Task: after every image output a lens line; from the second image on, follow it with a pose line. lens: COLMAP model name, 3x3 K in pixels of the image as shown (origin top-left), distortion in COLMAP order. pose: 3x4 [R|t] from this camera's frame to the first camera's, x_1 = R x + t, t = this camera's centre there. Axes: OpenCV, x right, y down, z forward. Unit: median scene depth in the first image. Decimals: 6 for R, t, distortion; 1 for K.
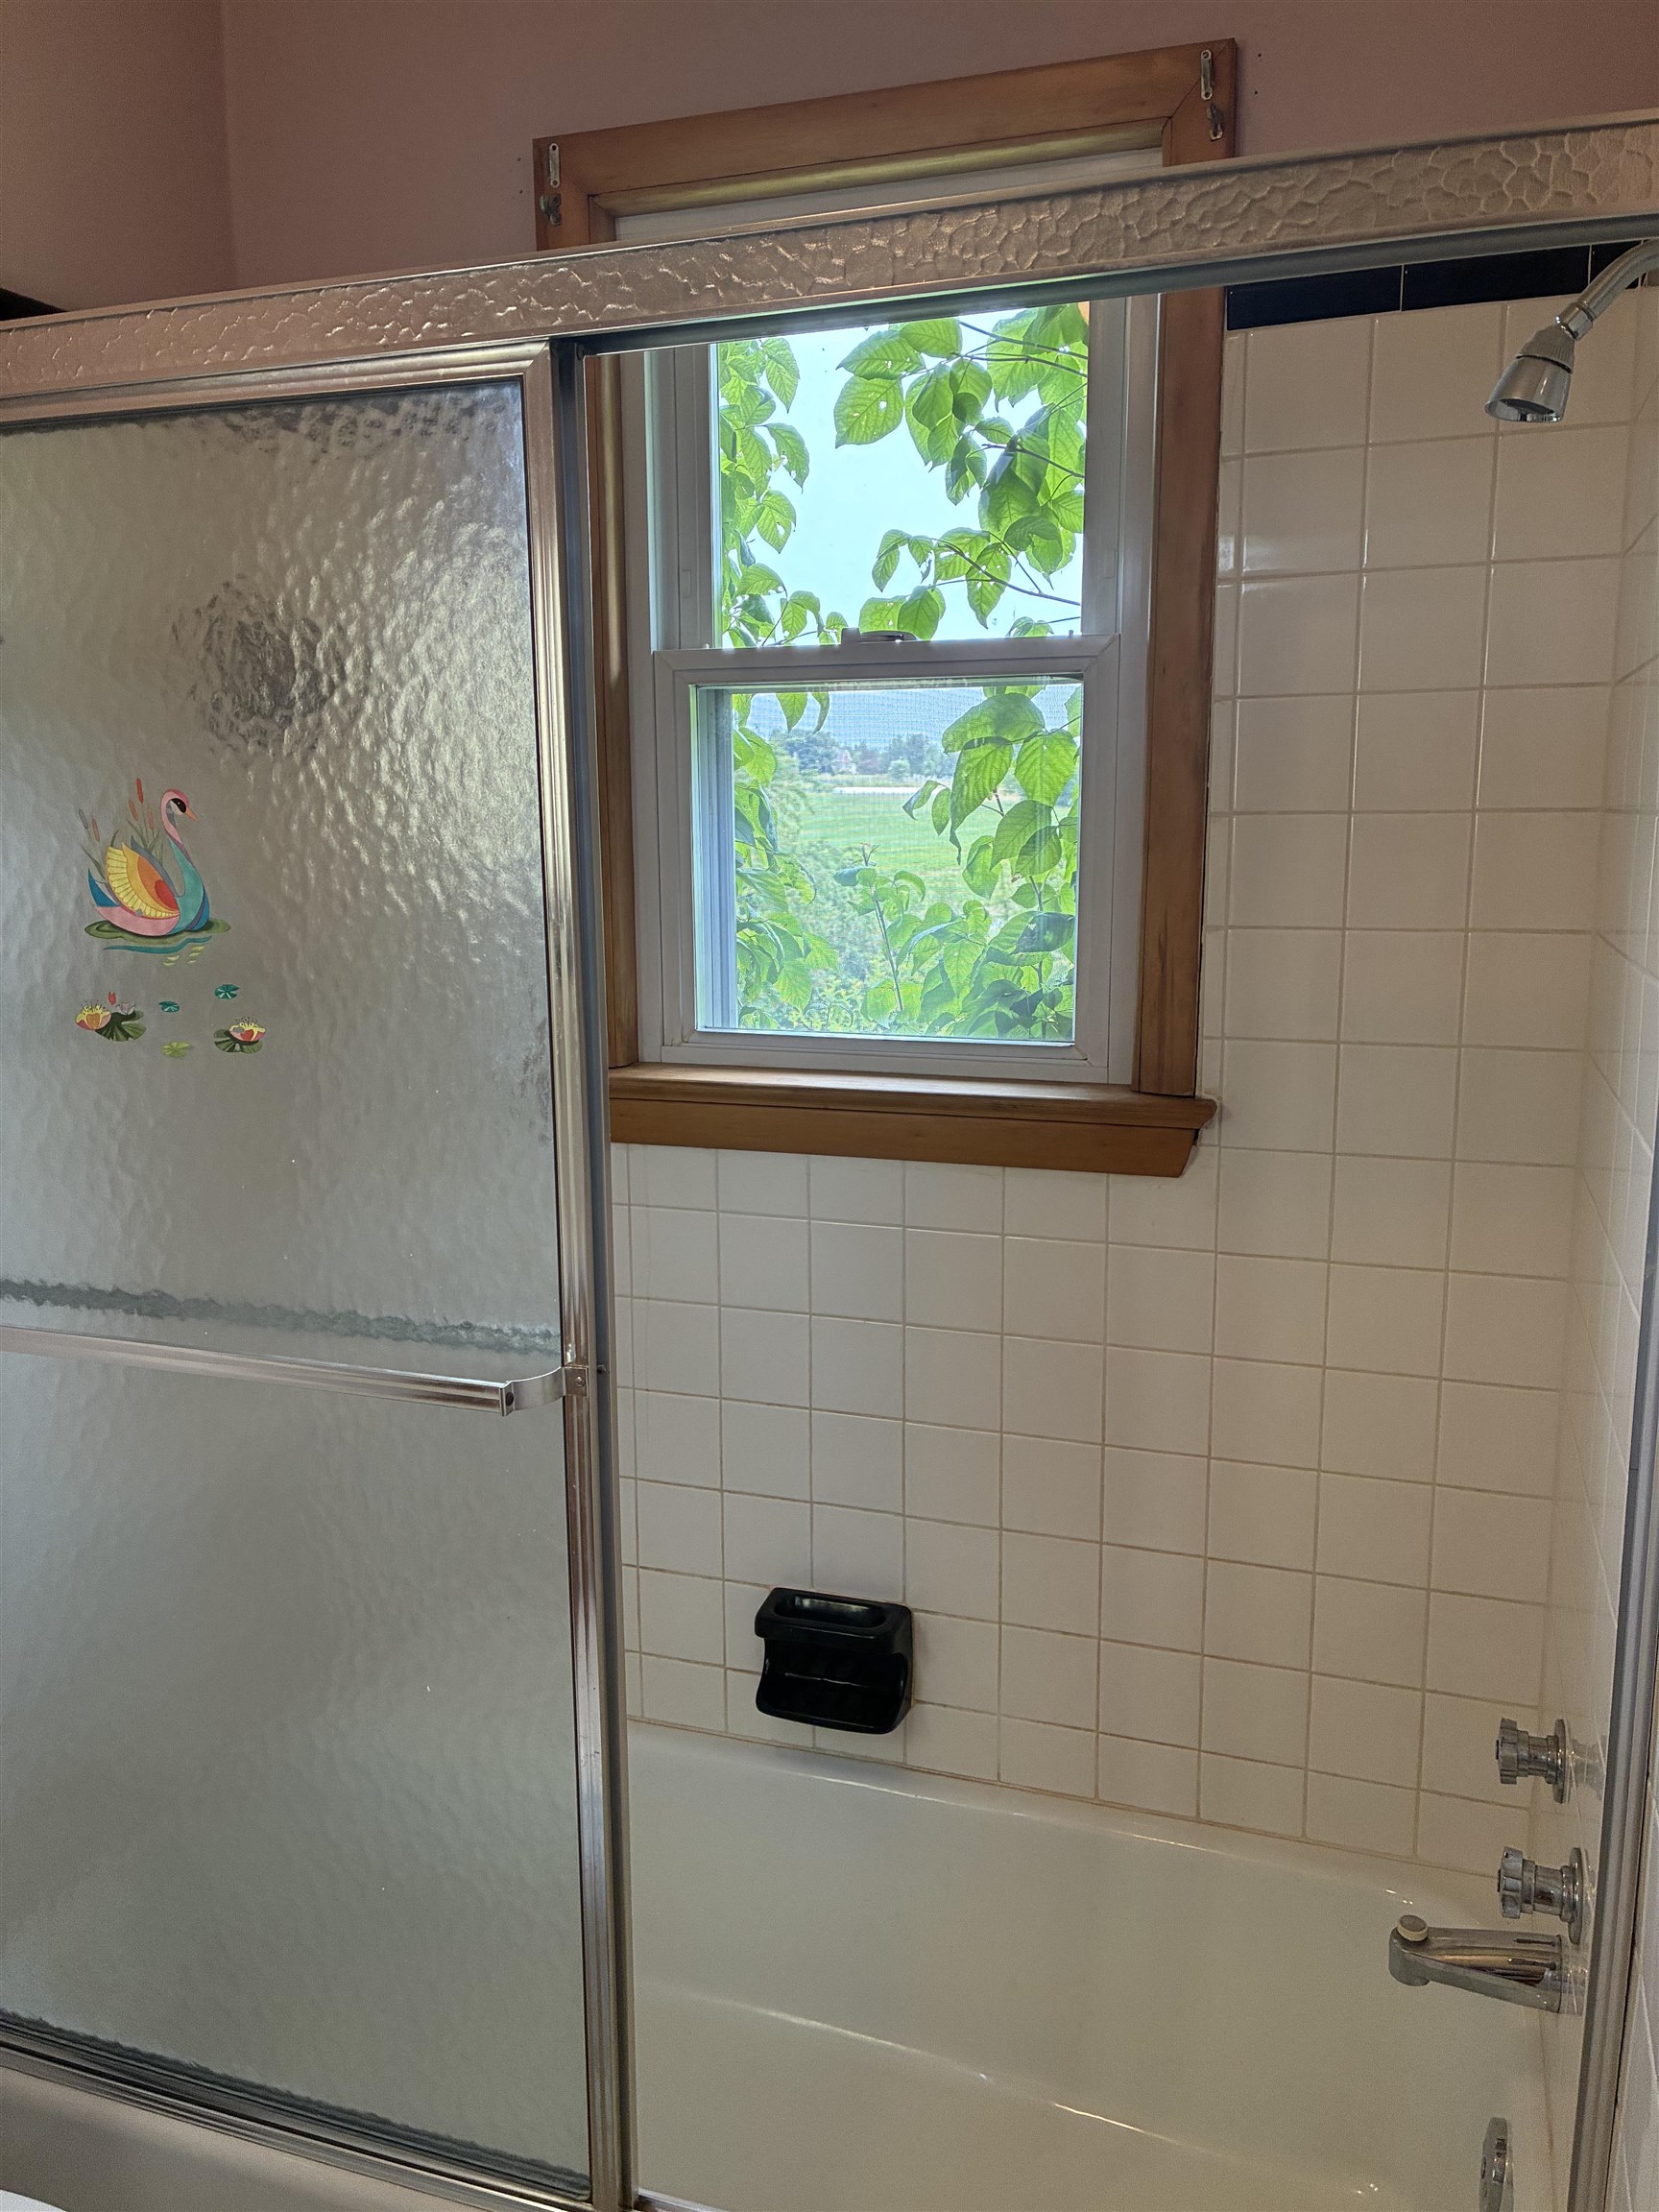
lens RADIAL K [[1683.1, 0, 836.1], [0, 1683.1, 1102.3], [0, 0, 1]] dist [0.052491, -0.058686]
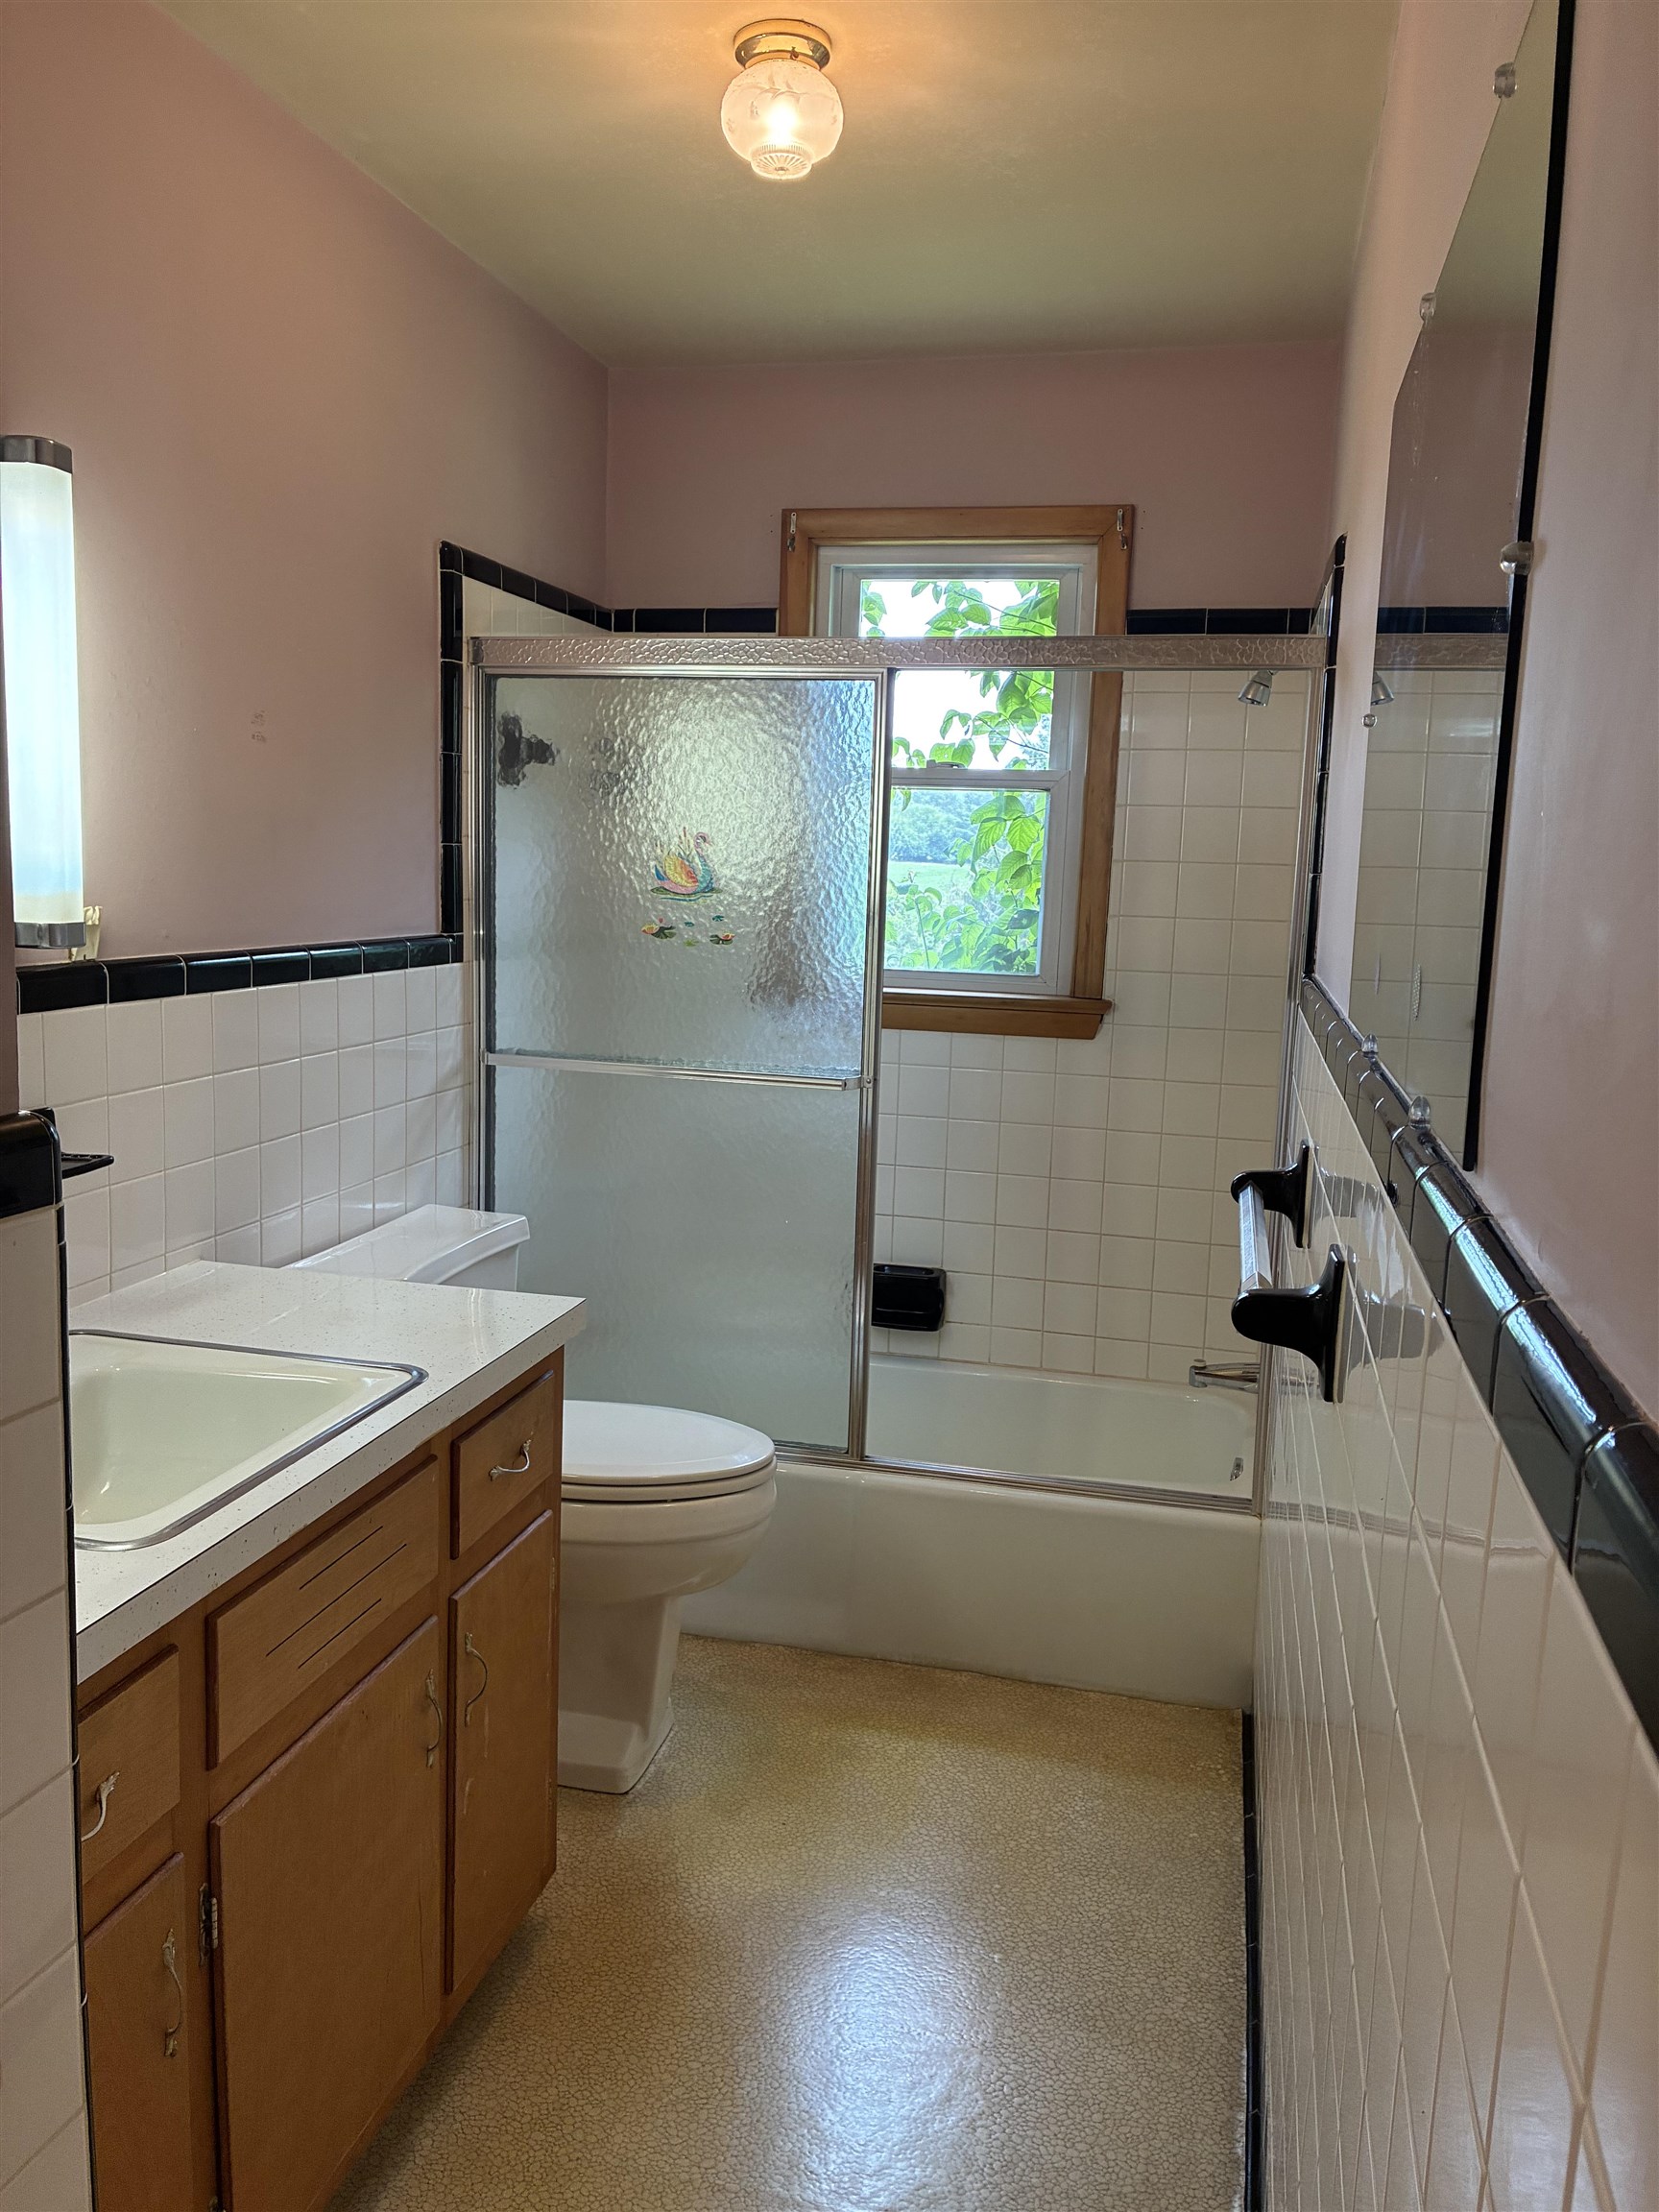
lens RADIAL K [[1683.1, 0, 825.0], [0, 1683.1, 1111.9], [0, 0, 1]] dist [0.052491, -0.058686]
pose [[0.994525, 0.023880, 0.101733, -0.298197], [-0.021709, 0.999514, -0.022389, 0.171408], [-0.102218, 0.020058, 0.994560, -0.908617]]
